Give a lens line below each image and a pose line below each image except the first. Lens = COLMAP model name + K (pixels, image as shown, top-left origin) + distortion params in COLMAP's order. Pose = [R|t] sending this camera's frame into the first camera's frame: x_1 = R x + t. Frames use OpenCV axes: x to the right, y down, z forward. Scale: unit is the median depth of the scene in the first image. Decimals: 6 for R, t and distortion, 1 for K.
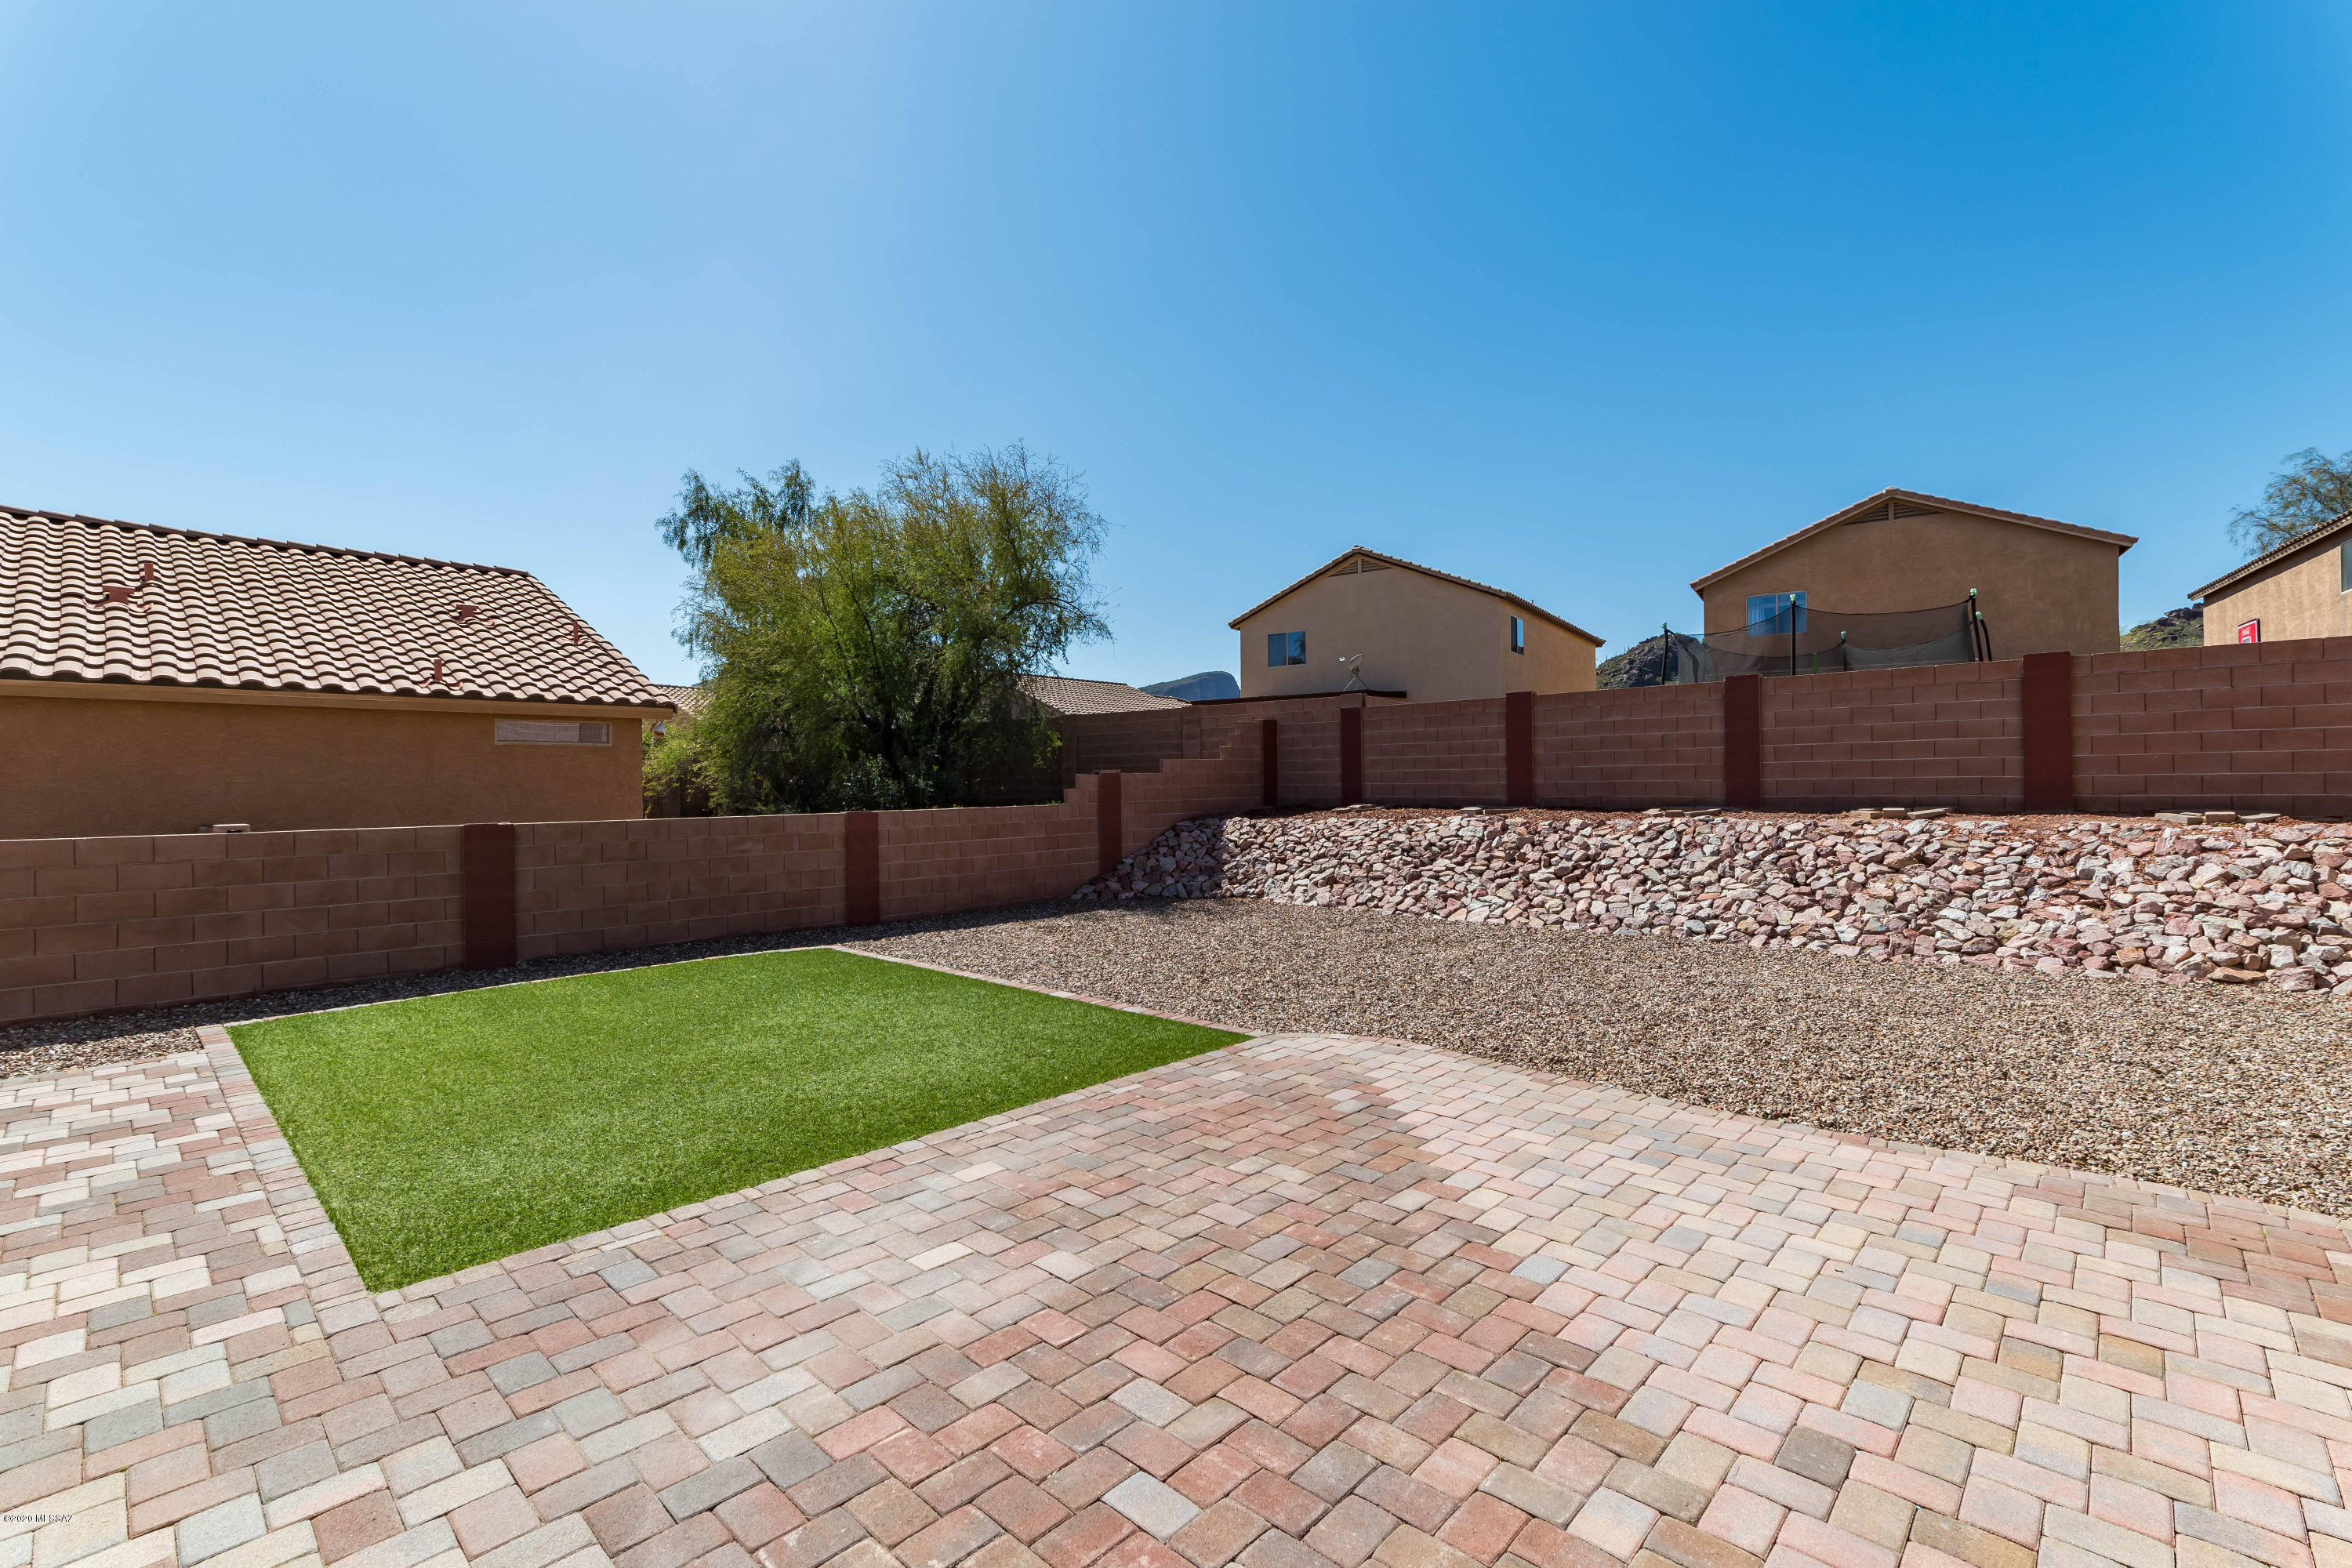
lens RADIAL K [[1026.0, 0, 1182.5], [0, 1026.0, 782.2], [0, 0, 1]] dist [-0.004709, 0.001955]
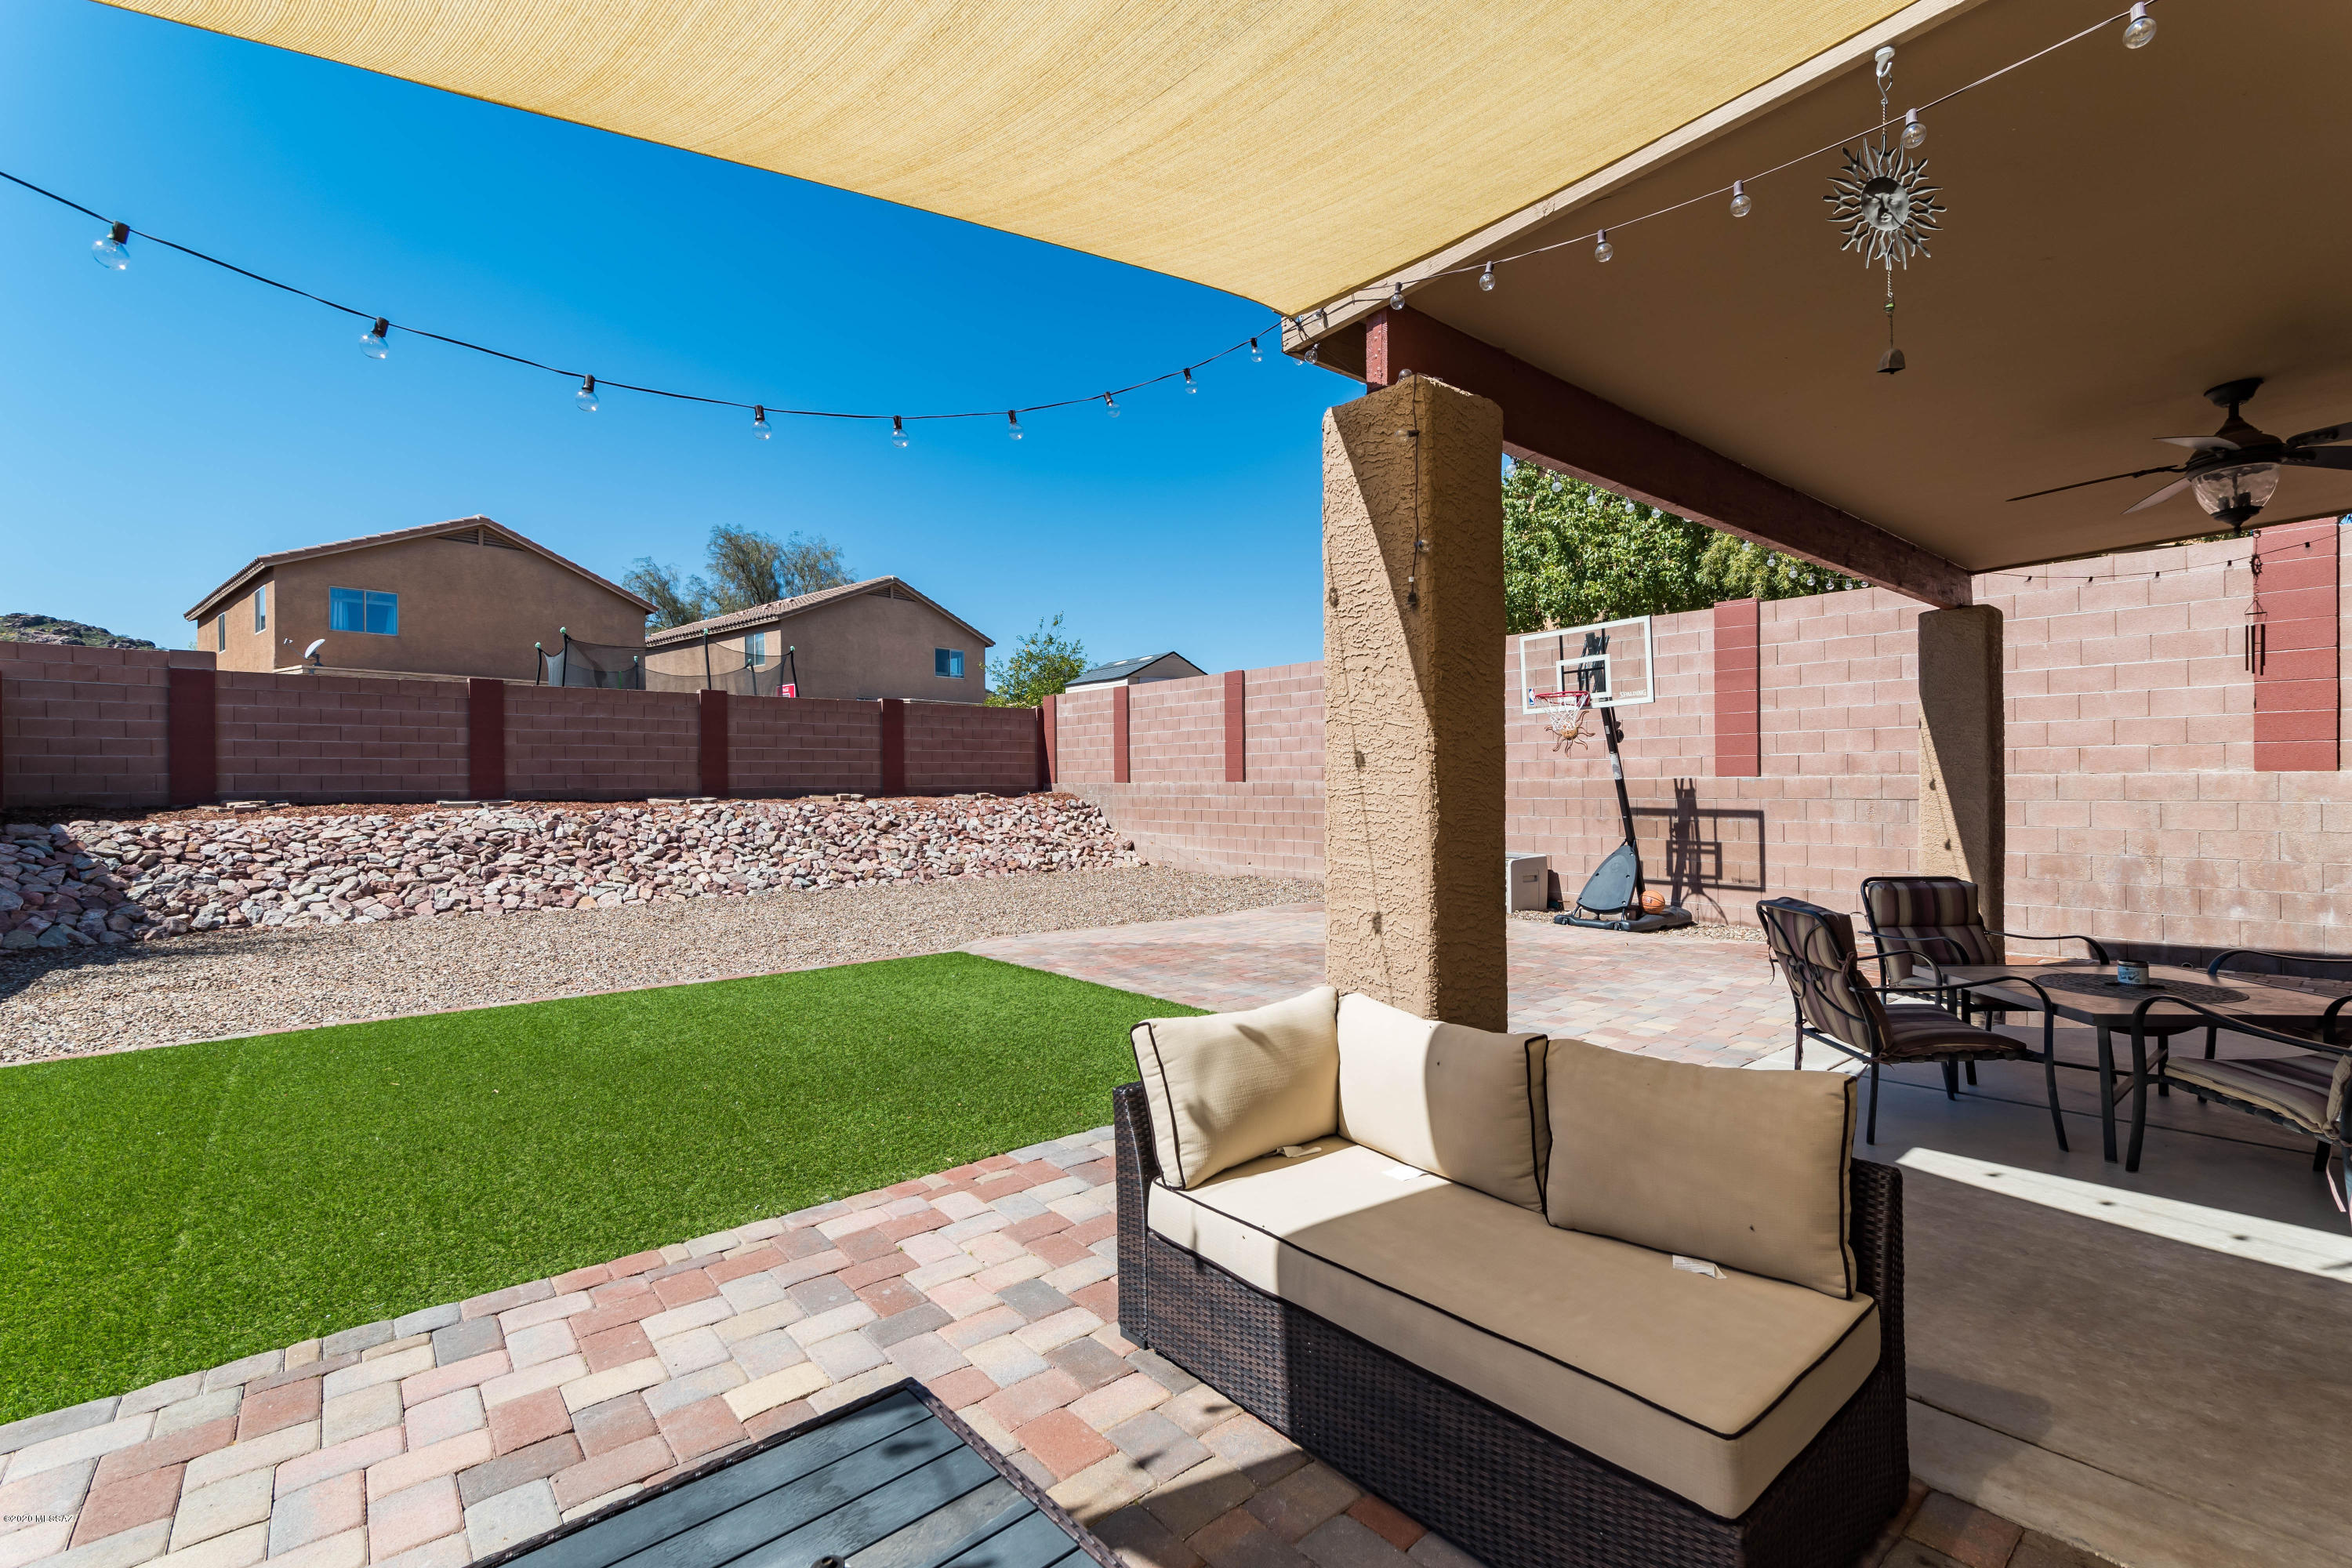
lens RADIAL K [[1026.0, 0, 1187.3], [0, 1026.0, 785.0], [0, 0, 1]] dist [-0.004709, 0.001955]
pose [[0.115464, 0.010813, 0.993253, -0.707231], [0.004759, 0.999923, -0.011438, 0.031175], [-0.993300, 0.006047, 0.115404, 0.328480]]
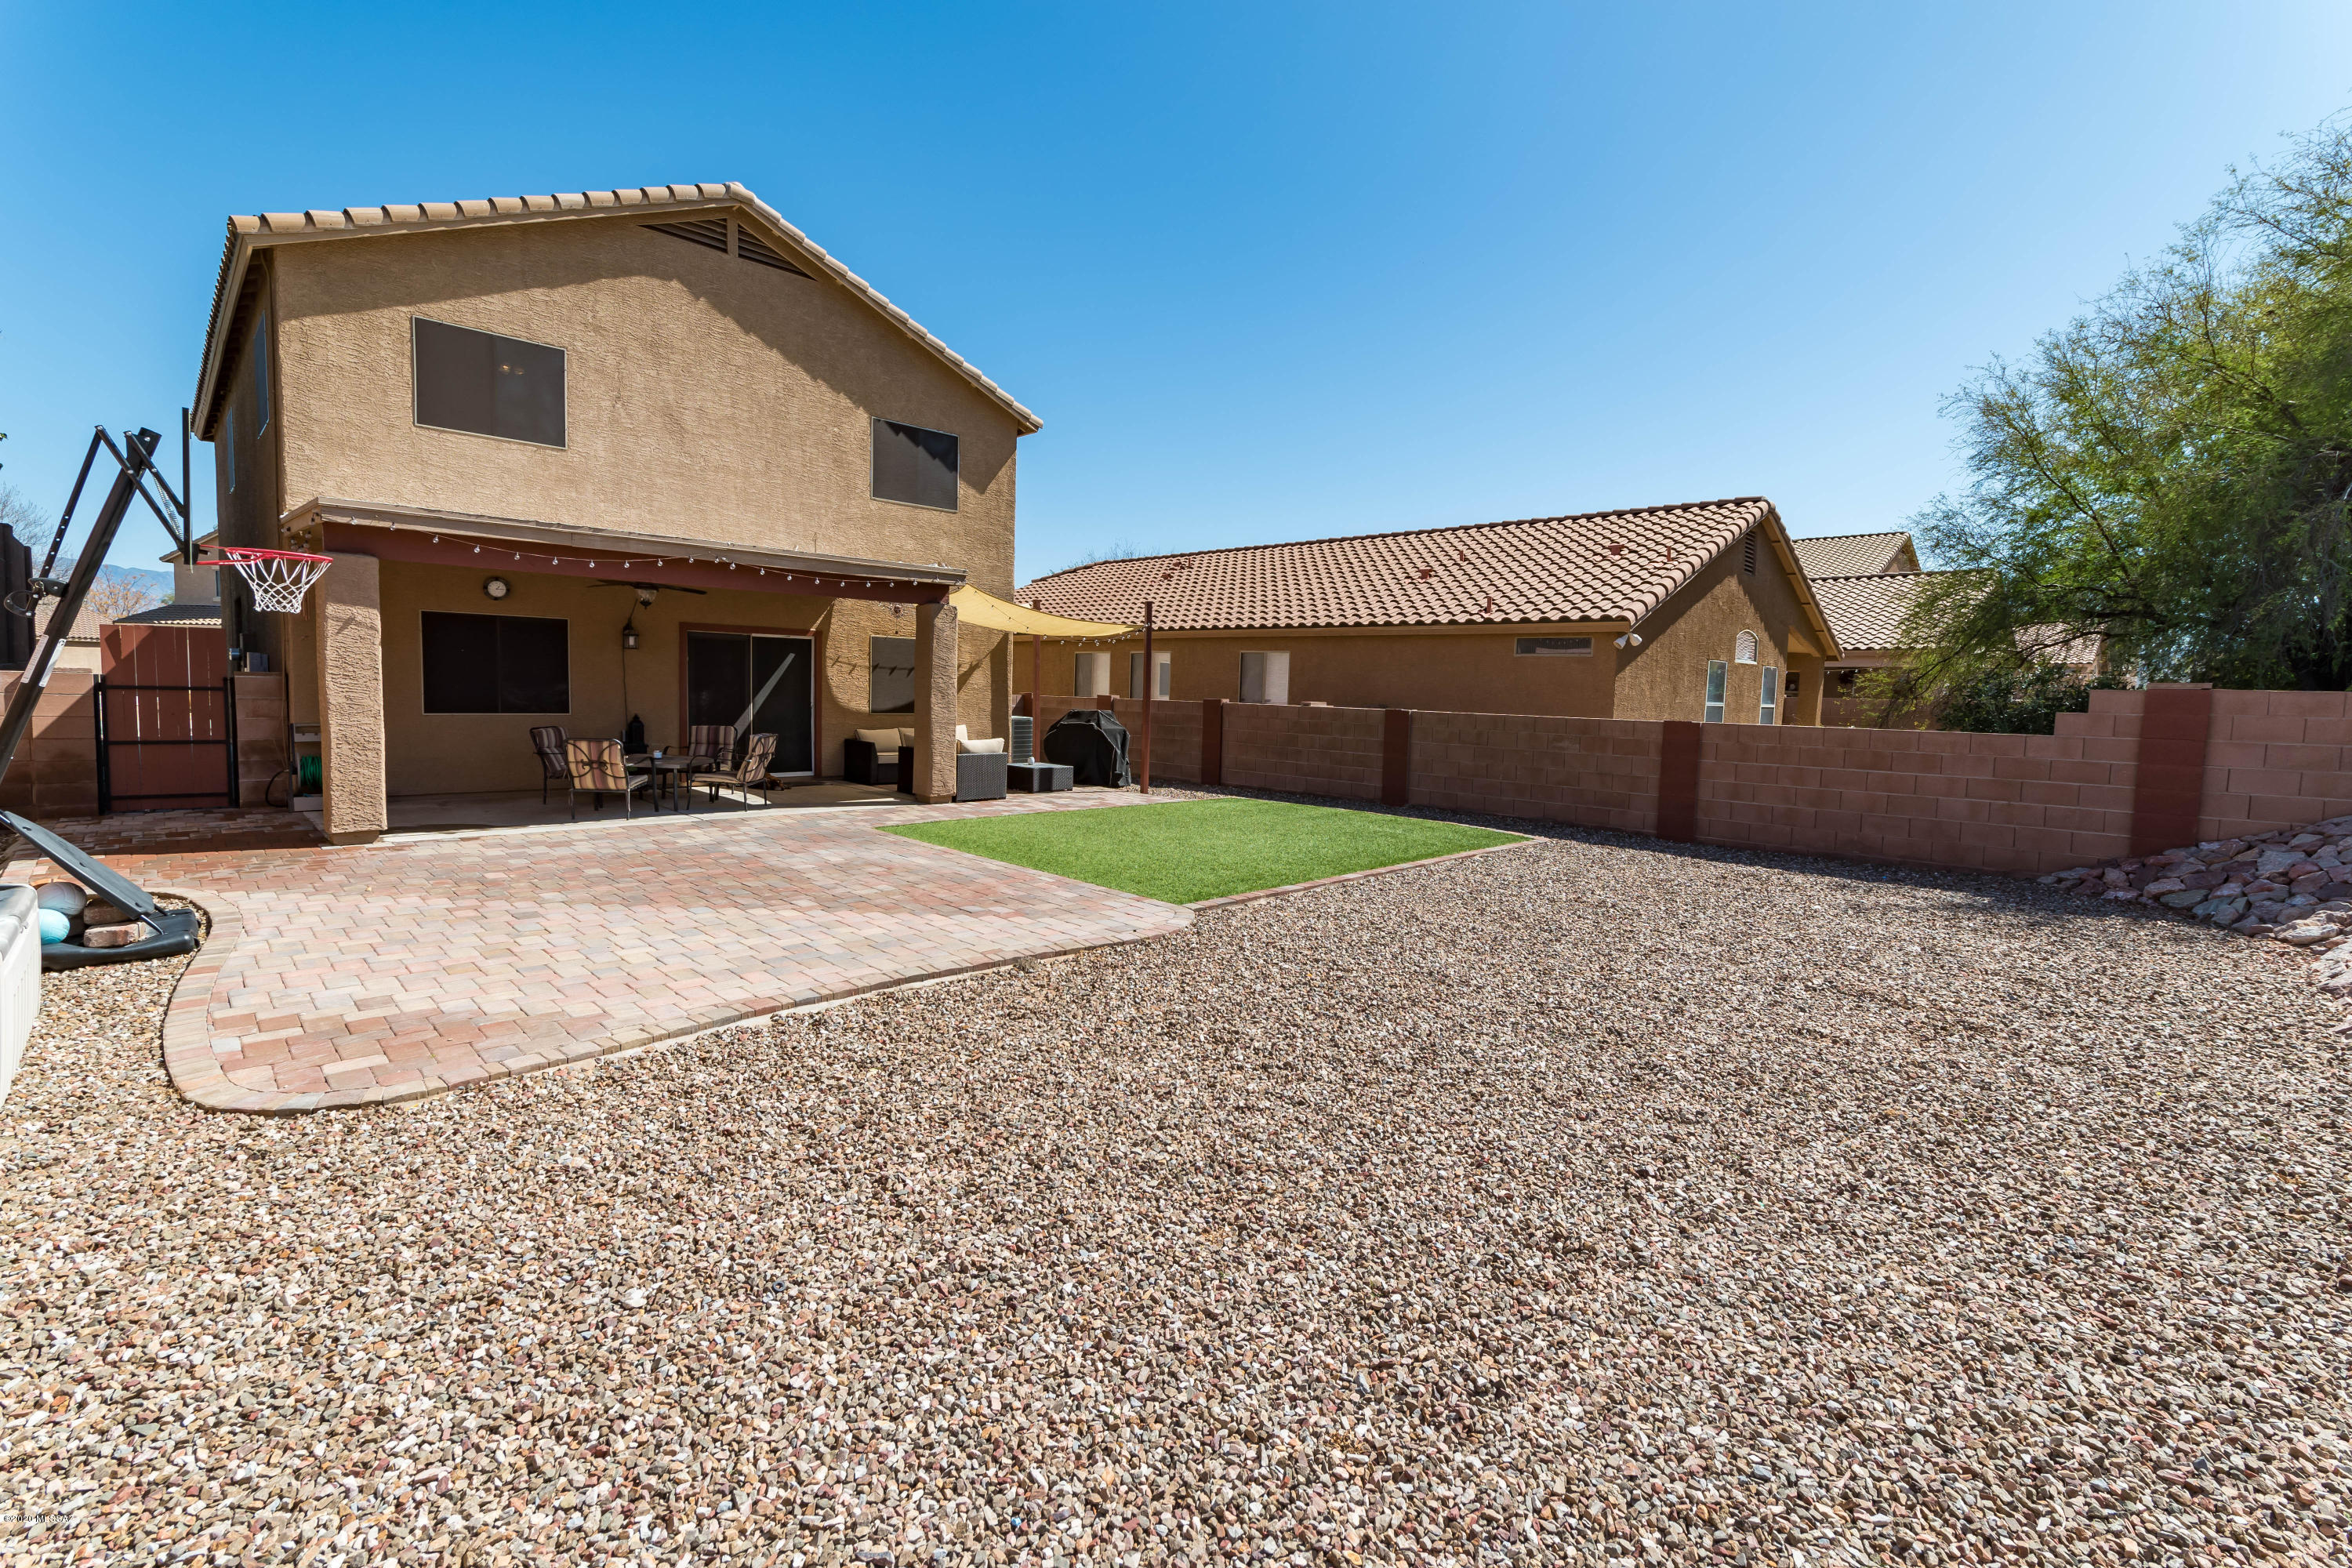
lens RADIAL K [[1026.0, 0, 1181.7], [0, 1026.0, 772.1], [0, 0, 1]] dist [-0.004709, 0.001955]
pose [[-0.031076, 0.091268, -0.995341, 1.375801], [-0.021843, 0.995522, 0.091967, -0.000781], [0.999278, 0.024599, -0.028943, 1.197334]]
